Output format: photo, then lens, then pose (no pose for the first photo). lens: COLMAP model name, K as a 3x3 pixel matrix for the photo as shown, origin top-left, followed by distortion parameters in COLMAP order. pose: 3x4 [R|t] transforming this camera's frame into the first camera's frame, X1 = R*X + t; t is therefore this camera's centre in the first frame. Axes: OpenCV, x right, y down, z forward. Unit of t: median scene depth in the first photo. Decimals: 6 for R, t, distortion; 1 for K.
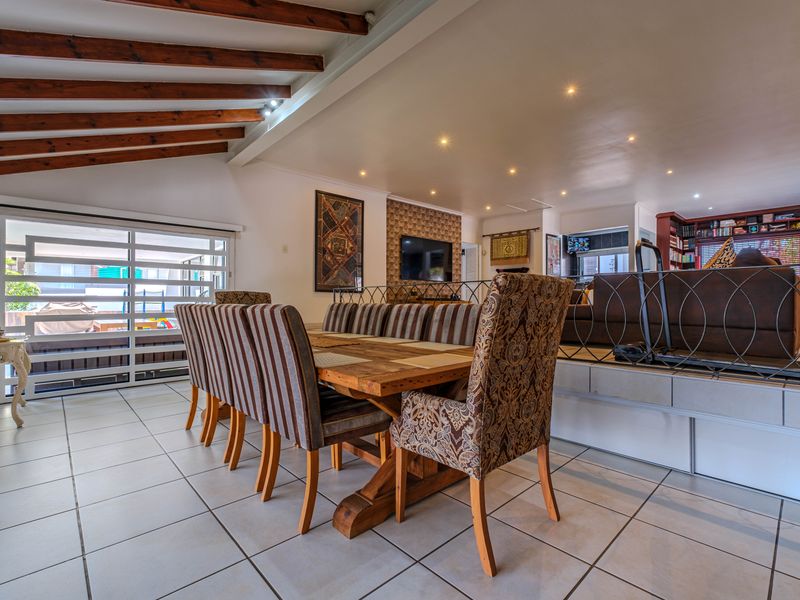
lens RADIAL K [[381.4, 0, 400.8], [0, 381.4, 302.5], [0, 0, 1]] dist [-0.001769, 0.001531]
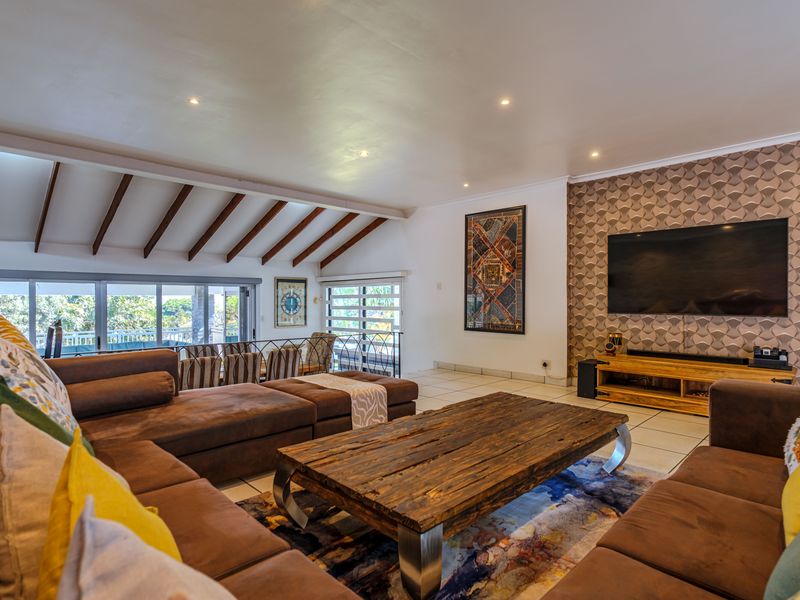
lens RADIAL K [[441.9, 0, 403.2], [0, 441.9, 300.1], [0, 0, 1]] dist [-0.022436, 0.000541]
pose [[0.031760, 0.002251, -0.999493, 0.556210], [-0.001186, 0.999997, 0.002214, -0.070508], [0.999495, 0.001115, 0.031763, 0.577744]]
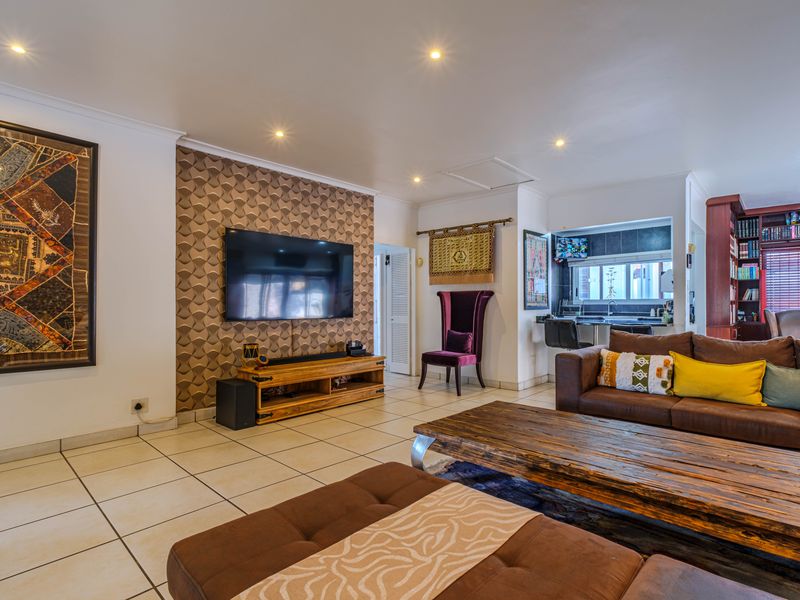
lens RADIAL K [[410.5, 0, 400.3], [0, 410.5, 303.2], [0, 0, 1]] dist [-0.003274, 0.000411]
pose [[0.997240, -0.001980, 0.074221, 0.154543], [0.002498, 0.999973, -0.006885, -0.068735], [-0.074205, 0.007052, 0.997218, 0.410427]]
